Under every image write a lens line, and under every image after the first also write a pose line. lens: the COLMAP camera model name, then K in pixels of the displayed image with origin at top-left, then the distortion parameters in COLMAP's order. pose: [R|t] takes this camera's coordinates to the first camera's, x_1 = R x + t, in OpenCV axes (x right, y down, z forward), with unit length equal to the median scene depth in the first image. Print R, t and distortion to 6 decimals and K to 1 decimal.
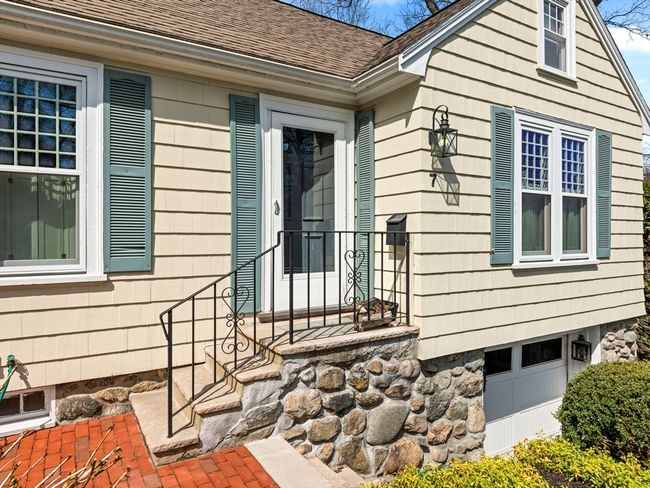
lens RADIAL K [[423.1, 0, 324.6], [0, 423.1, 239.3], [0, 0, 1]] dist [0.021159, -0.000954]
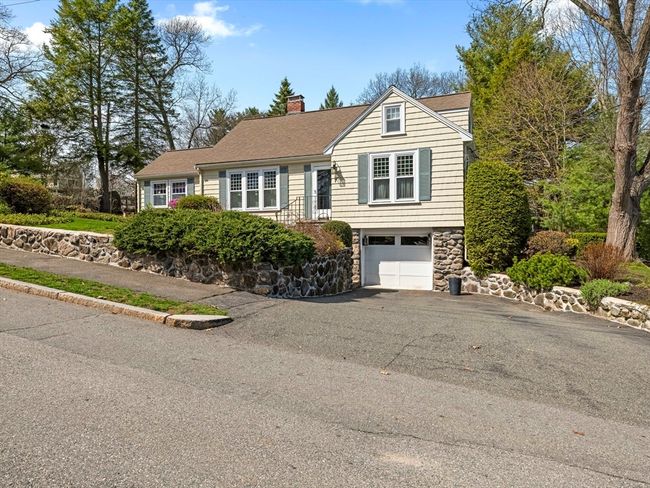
lens RADIAL K [[436.2, 0, 328.3], [0, 436.2, 245.9], [0, 0, 1]] dist [0.029977, -0.000071]
pose [[0.606409, 0.007810, -0.795115, 2.822301], [0.006344, 0.999872, 0.014659, 0.324101], [0.795128, -0.013934, 0.606282, -1.181614]]
